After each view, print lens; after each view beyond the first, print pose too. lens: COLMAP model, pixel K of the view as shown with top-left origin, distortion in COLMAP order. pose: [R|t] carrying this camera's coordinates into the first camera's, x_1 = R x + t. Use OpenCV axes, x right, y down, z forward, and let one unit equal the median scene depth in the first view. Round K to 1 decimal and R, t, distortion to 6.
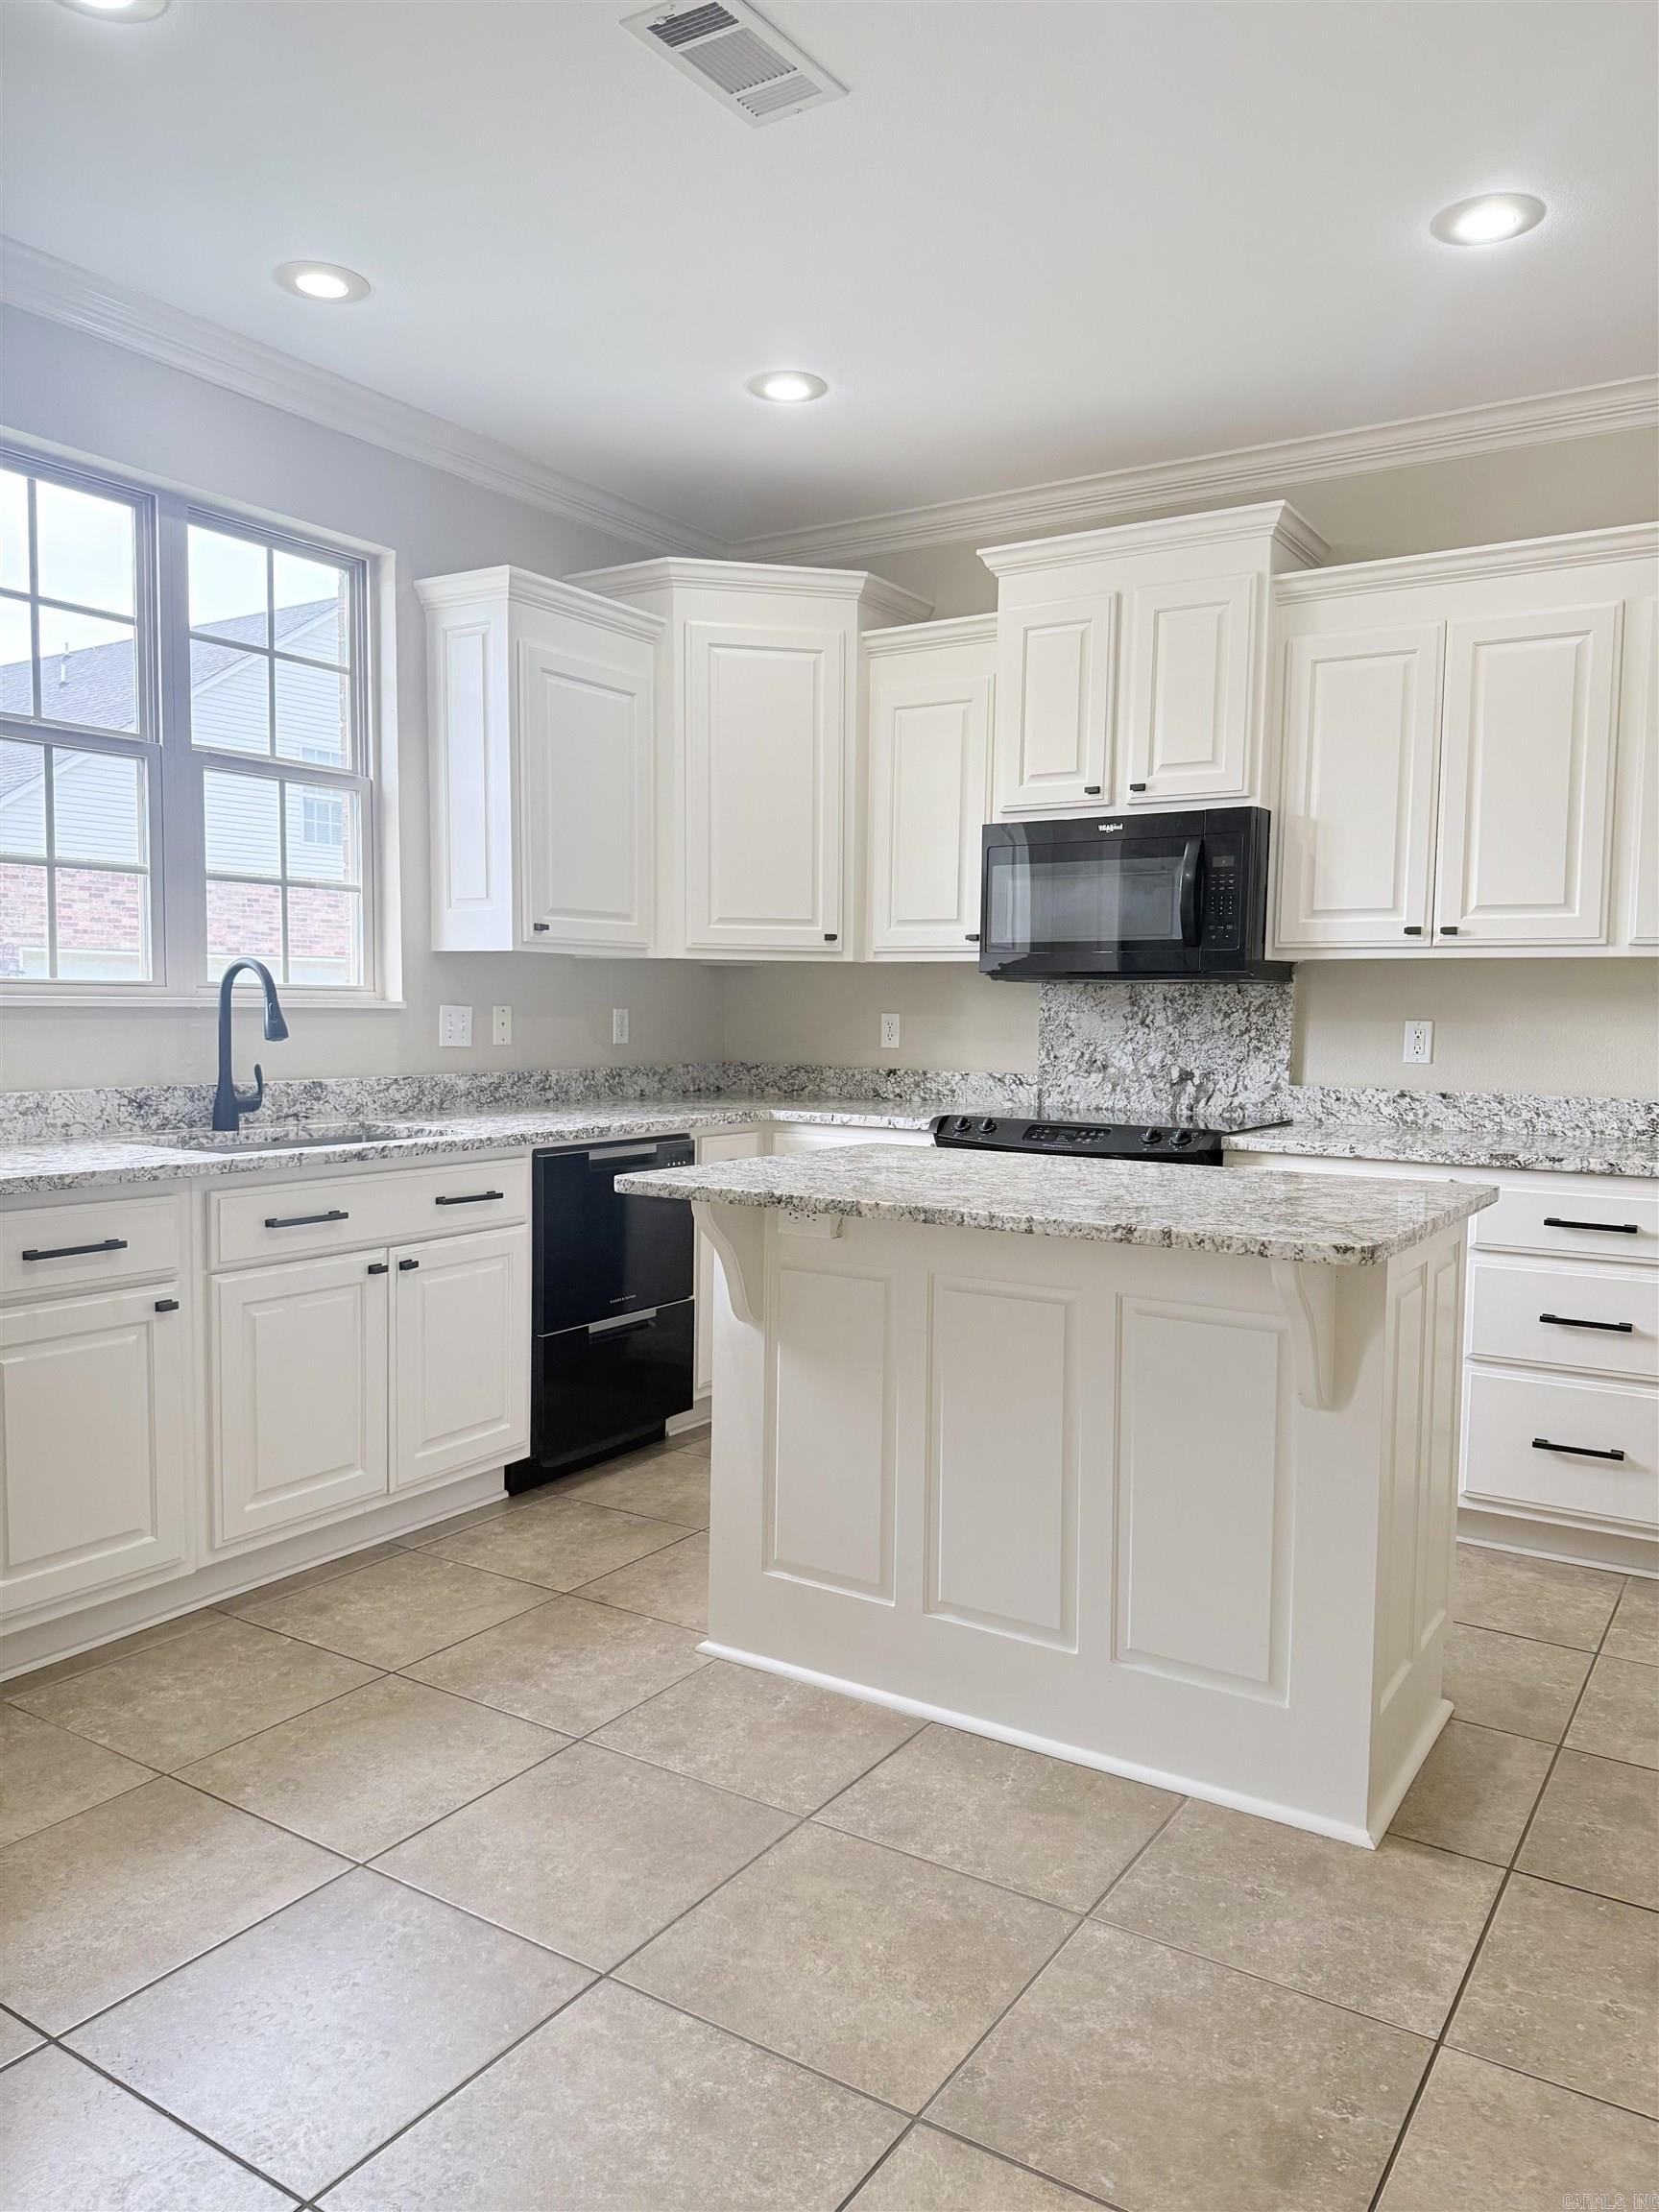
lens RADIAL K [[1570.2, 0, 840.7], [0, 1570.2, 1120.6], [0, 0, 1]] dist [0.024089, -0.028090]
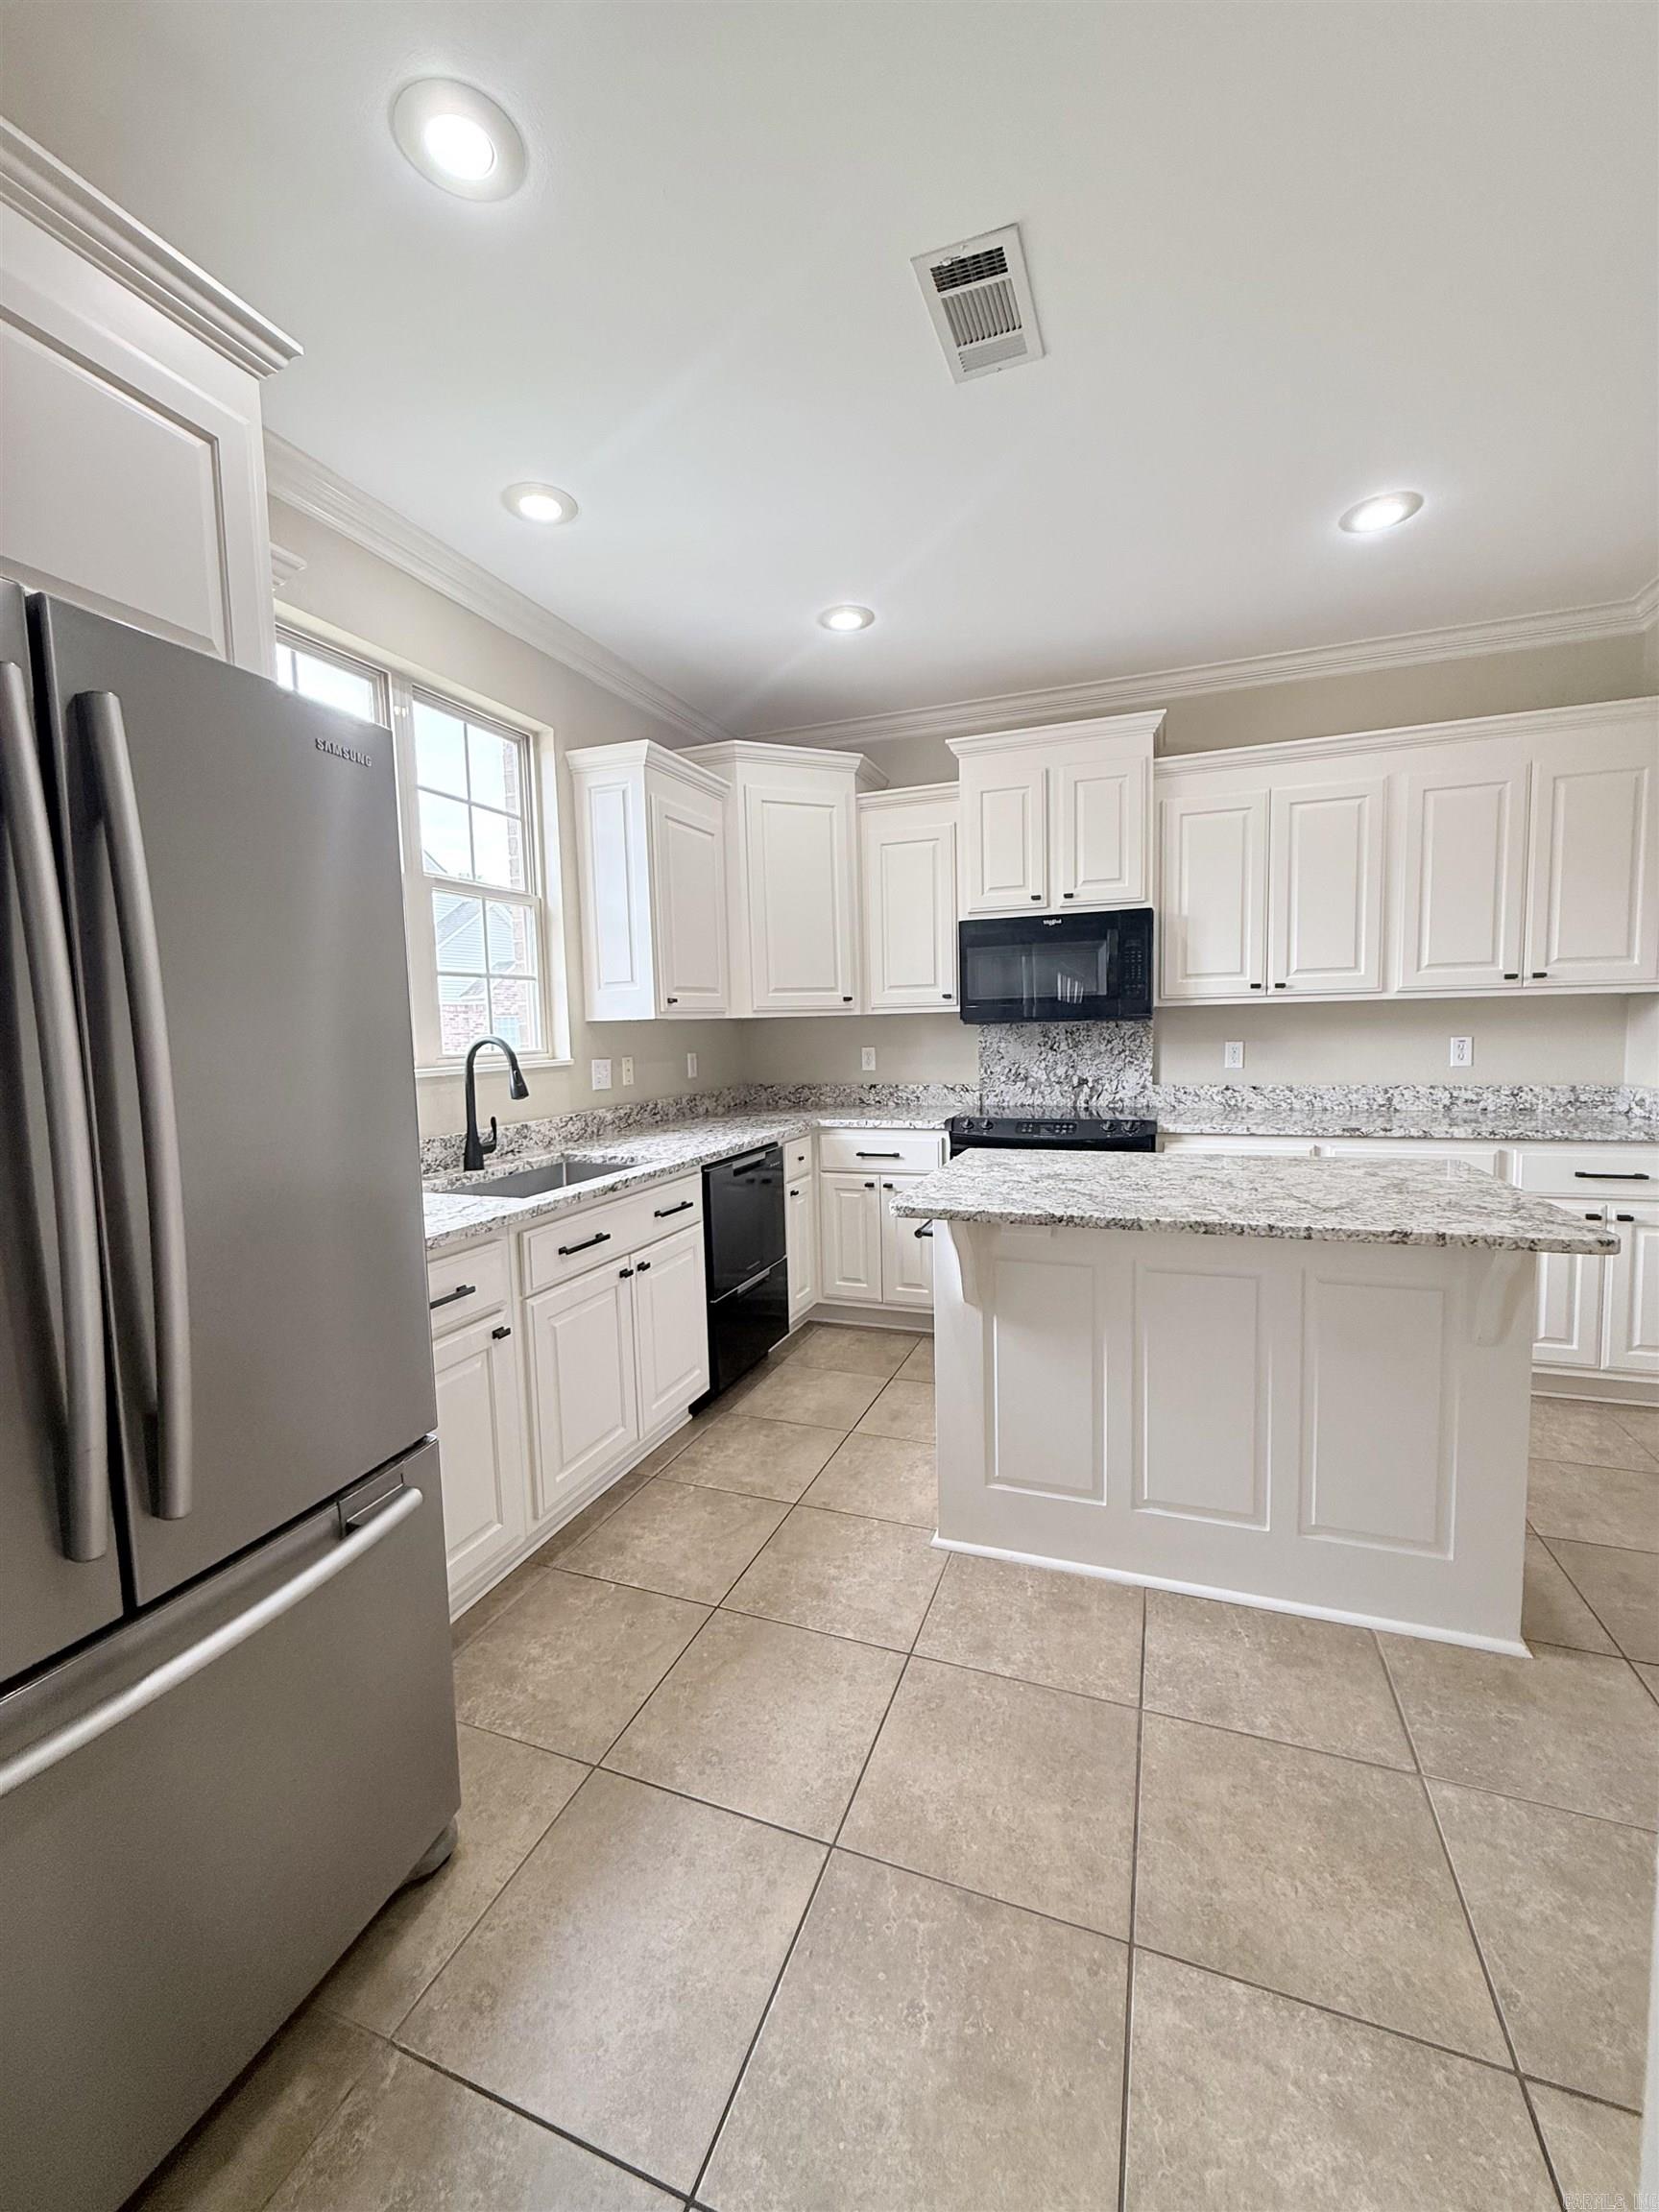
lens RADIAL K [[885.0, 0, 832.0], [0, 885.0, 1099.4], [0, 0, 1]] dist [-0.002905, 0.001107]
pose [[0.977845, -0.056626, 0.201526, -0.286136], [0.055004, 0.998393, 0.013644, -0.052400], [-0.201975, -0.002257, 0.979388, 0.268798]]
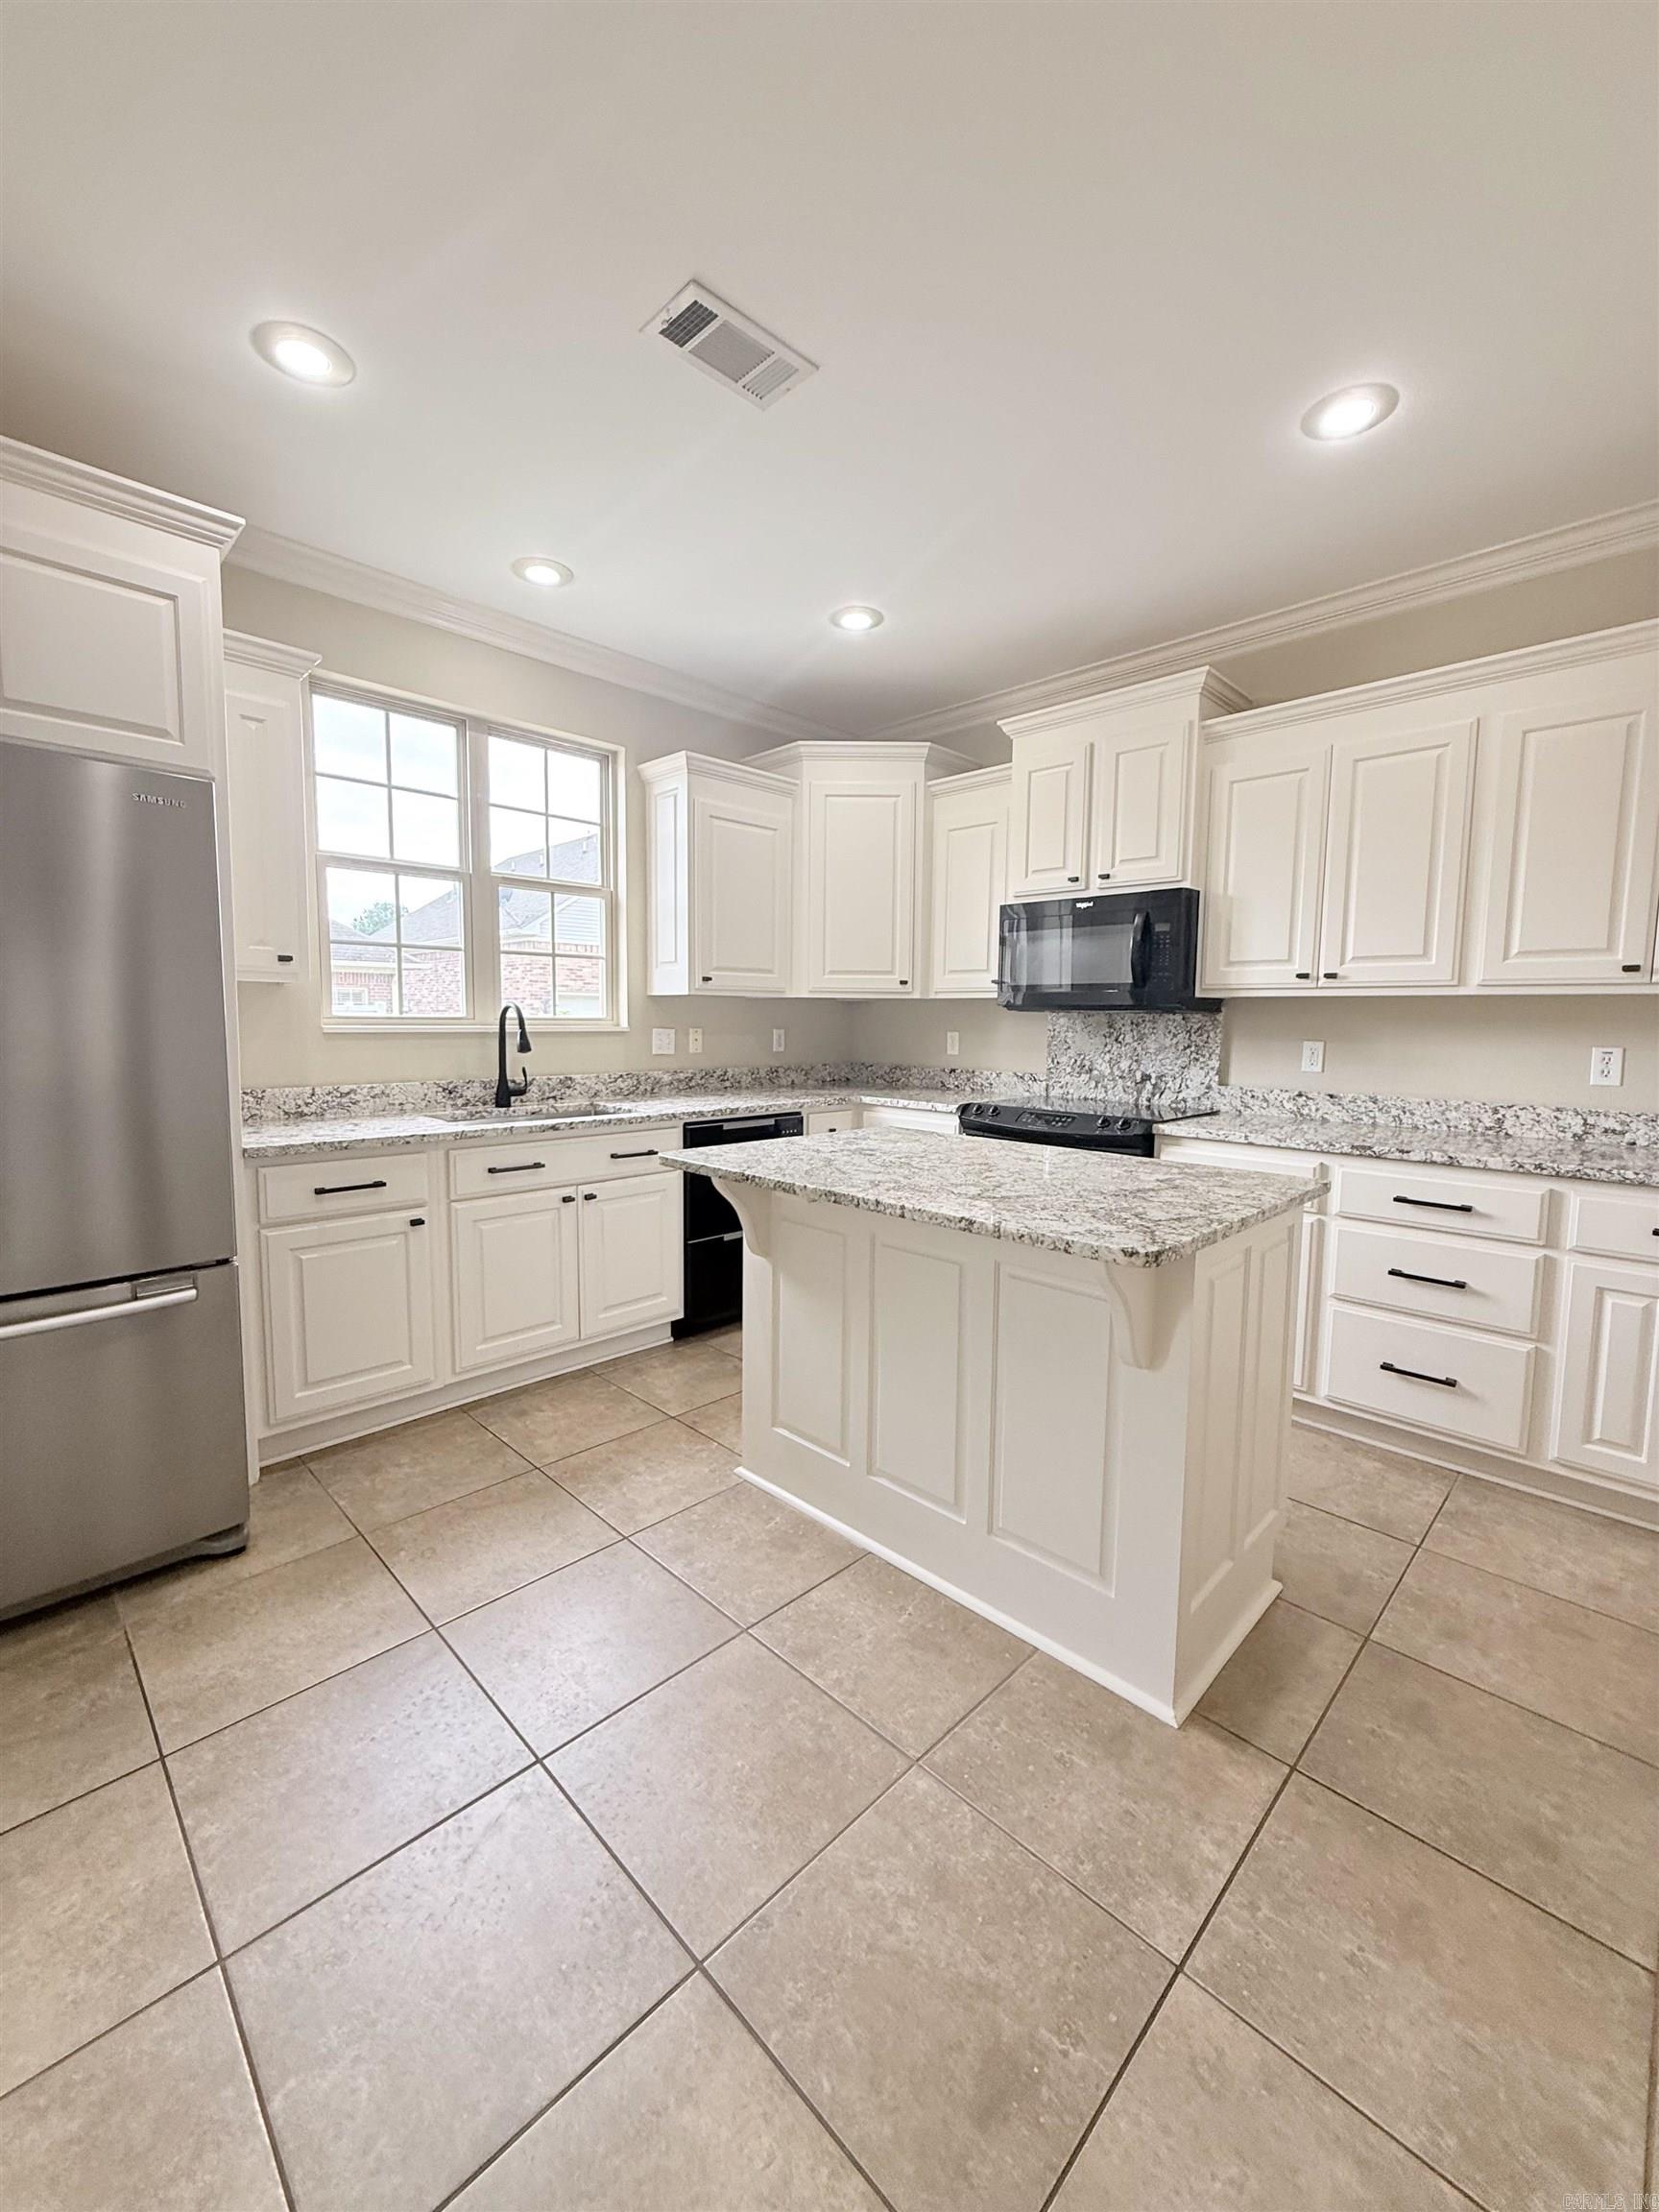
lens RADIAL K [[885.0, 0, 825.4], [0, 885.0, 1099.7], [0, 0, 1]] dist [-0.002905, 0.001107]
pose [[0.977086, 0.017380, -0.212134, 0.152375], [-0.014090, 0.999756, 0.017014, -0.025692], [0.212378, -0.013635, 0.977092, 0.202103]]
